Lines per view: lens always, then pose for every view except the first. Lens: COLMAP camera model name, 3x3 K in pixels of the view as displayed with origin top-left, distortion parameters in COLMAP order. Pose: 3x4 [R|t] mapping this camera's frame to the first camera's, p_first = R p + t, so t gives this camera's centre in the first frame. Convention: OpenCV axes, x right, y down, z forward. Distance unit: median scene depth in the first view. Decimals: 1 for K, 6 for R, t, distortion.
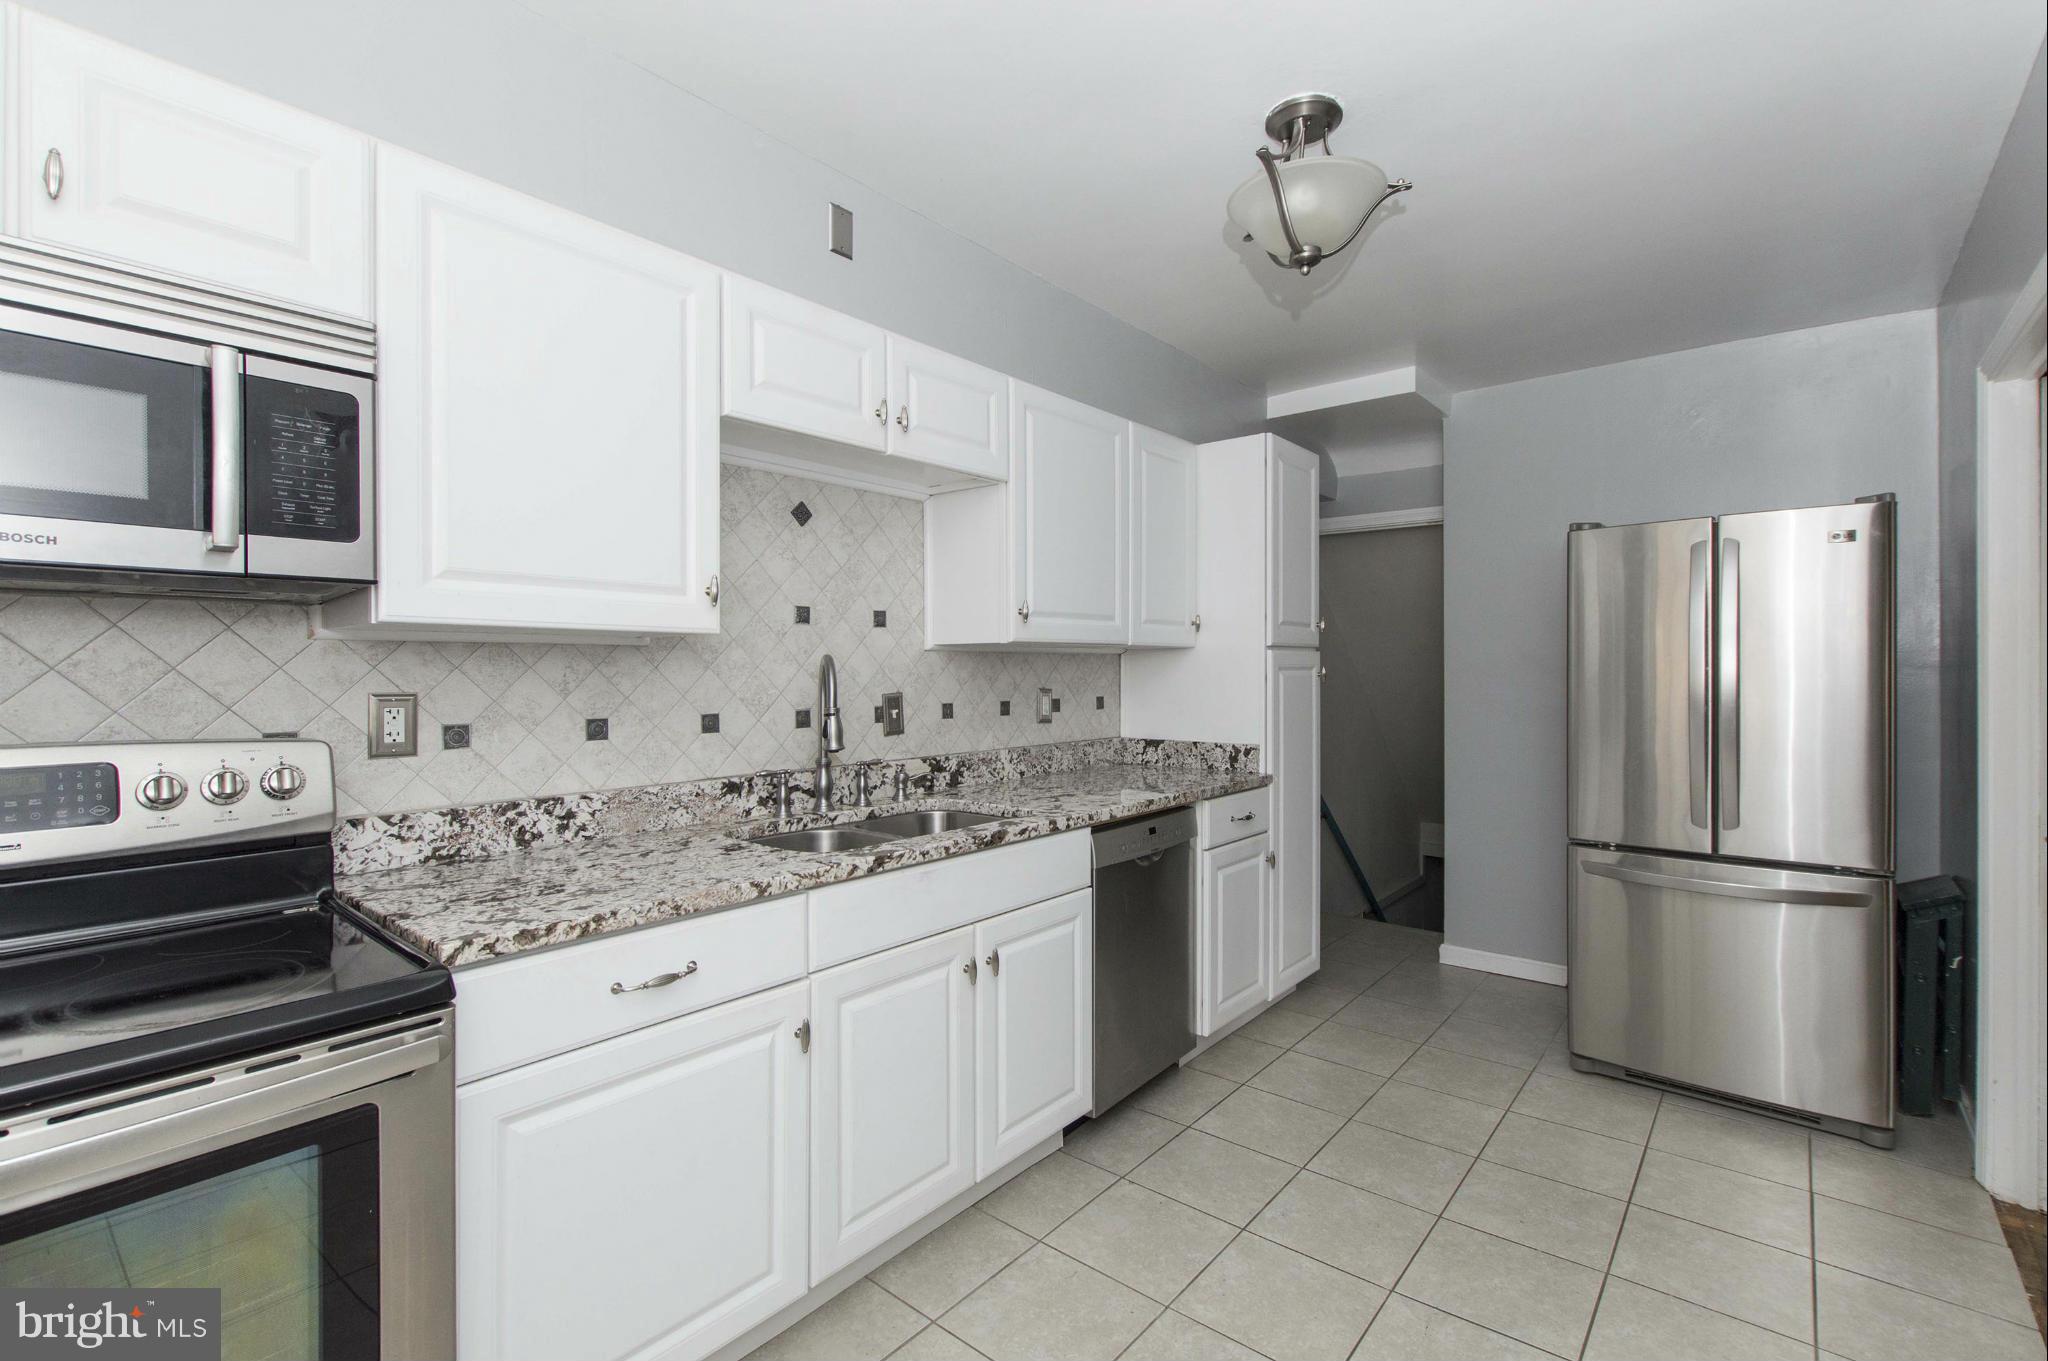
lens RADIAL K [[914.9, 0, 1032.0], [0, 914.9, 672.8], [0, 0, 1]] dist [0.010990, -0.003457]
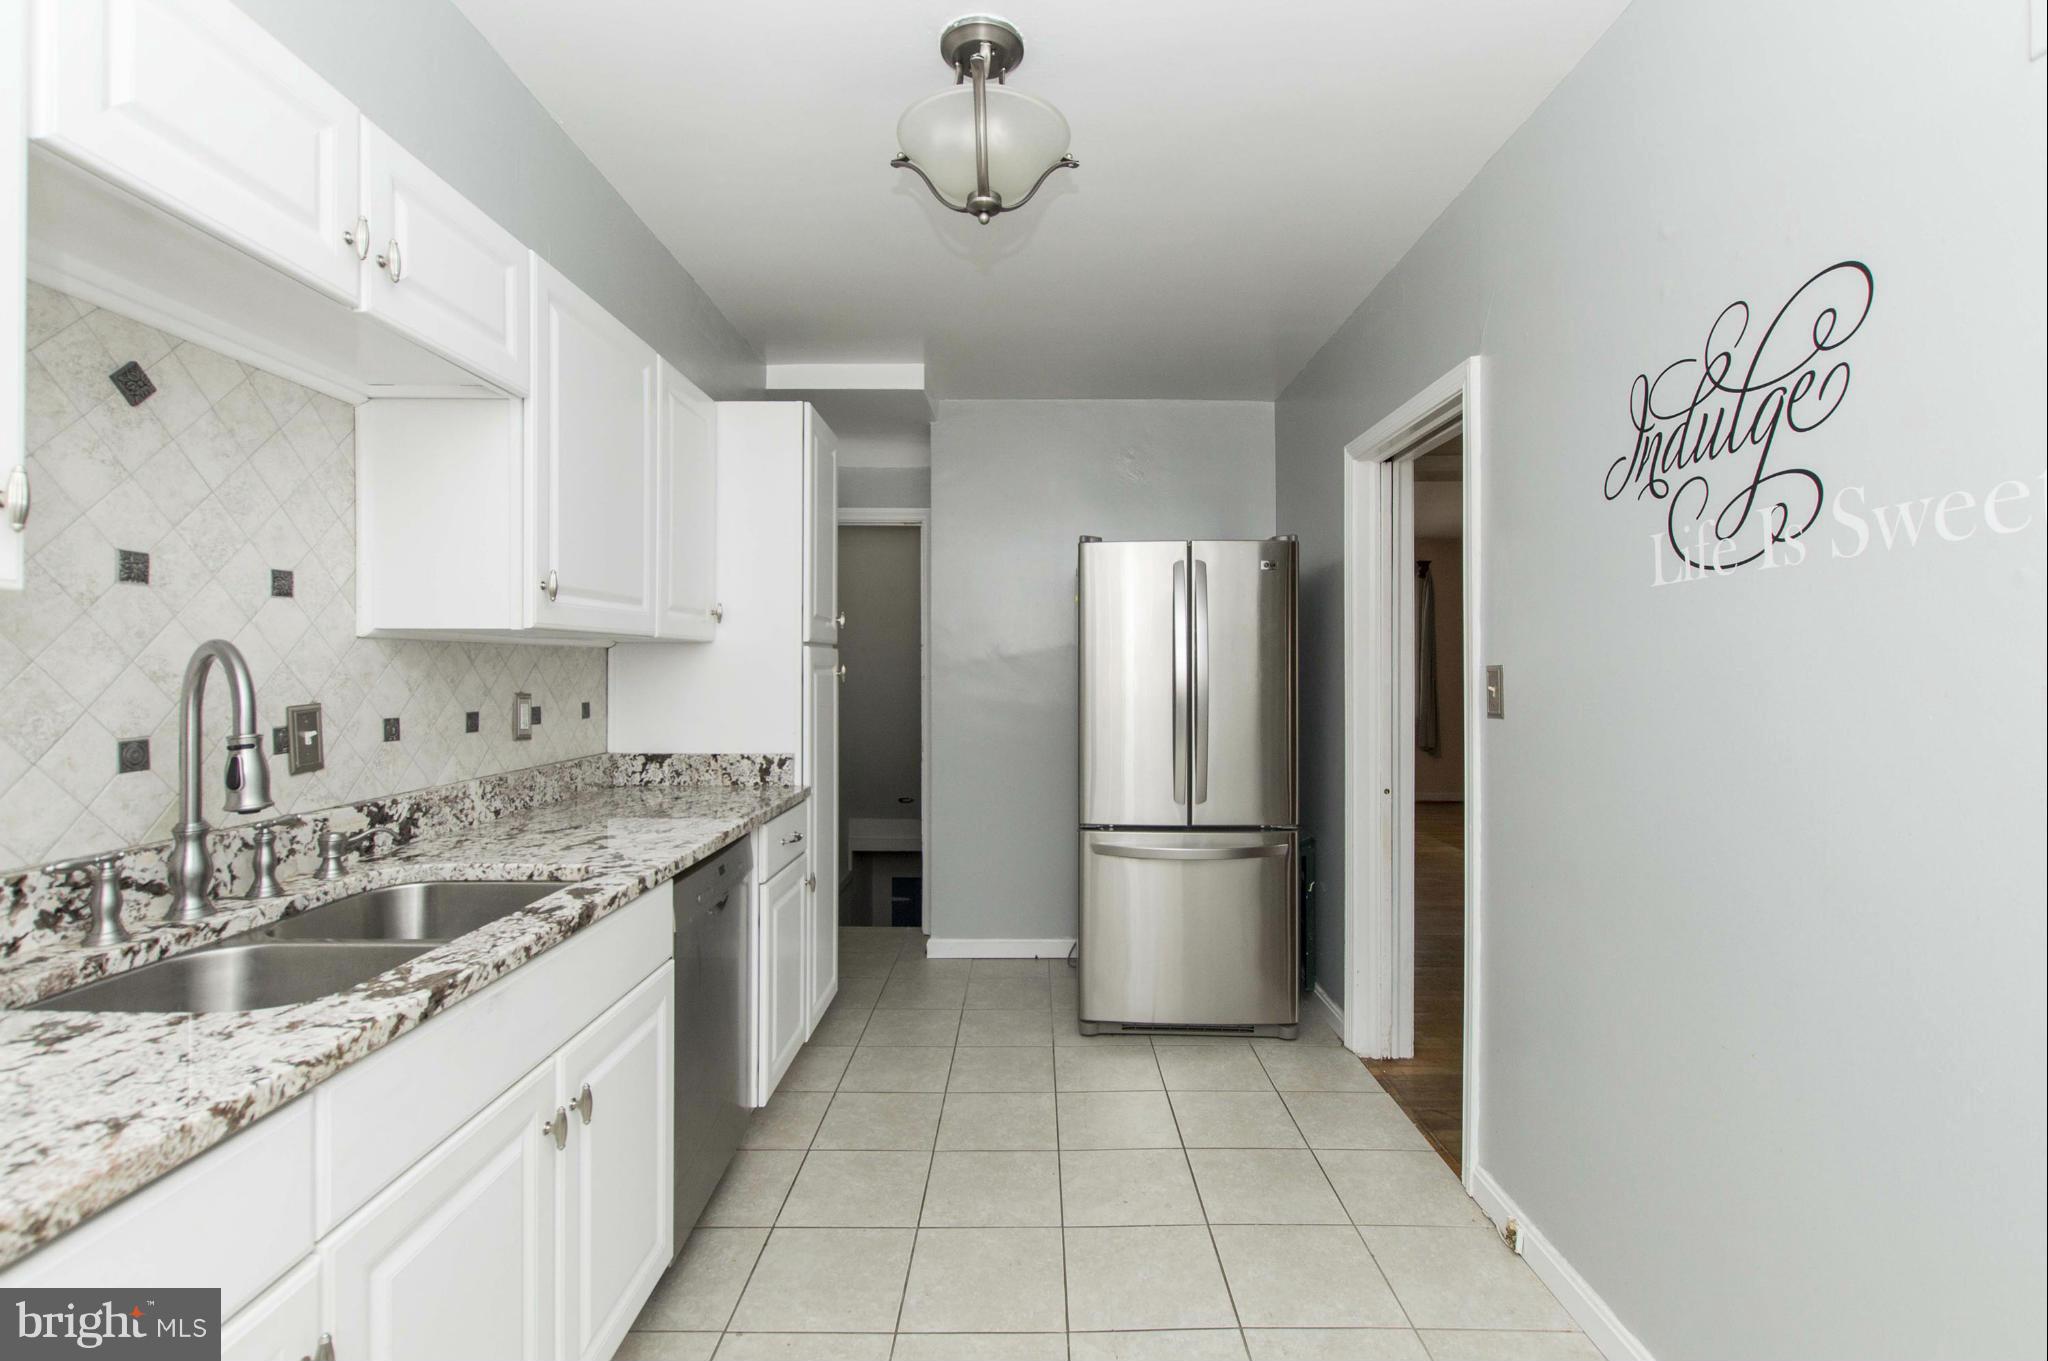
lens RADIAL K [[914.9, 0, 1019.7], [0, 914.9, 666.8], [0, 0, 1]] dist [0.010990, -0.003457]
pose [[0.778259, 0.004092, 0.627930, -0.172036], [-0.000758, 0.999984, -0.005577, -0.000377], [-0.627943, 0.003865, 0.778250, 0.217549]]
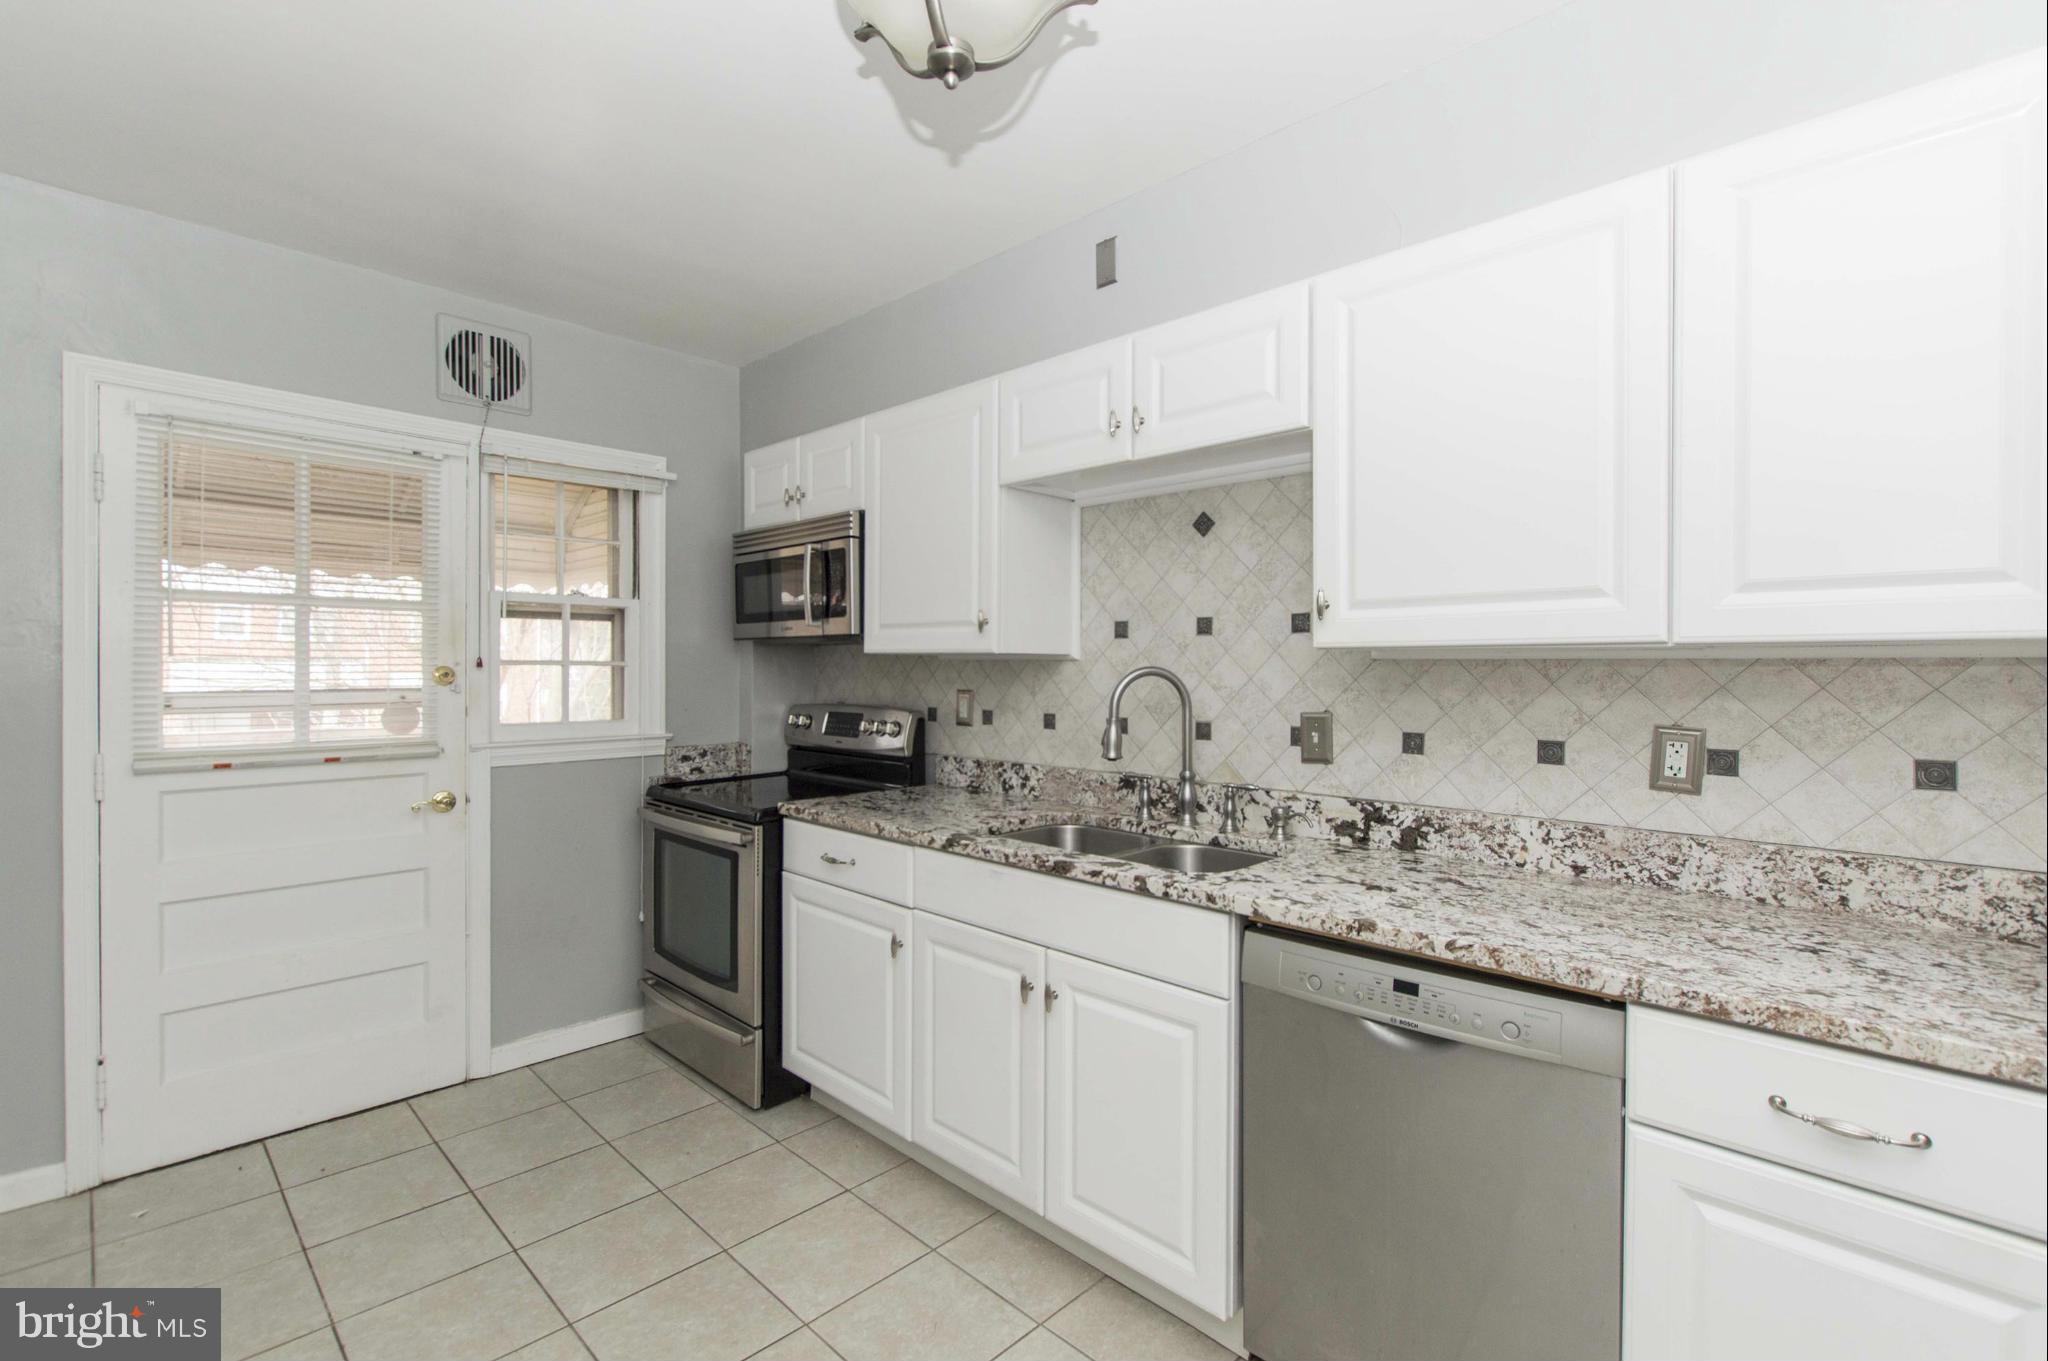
lens RADIAL K [[914.9, 0, 1029.0], [0, 914.9, 676.5], [0, 0, 1]] dist [0.010990, -0.003457]
pose [[-0.071147, 0.013119, -0.997380, 0.706010], [-0.009464, 0.999860, 0.013827, -0.019335], [0.997421, 0.010423, -0.071013, 0.826901]]
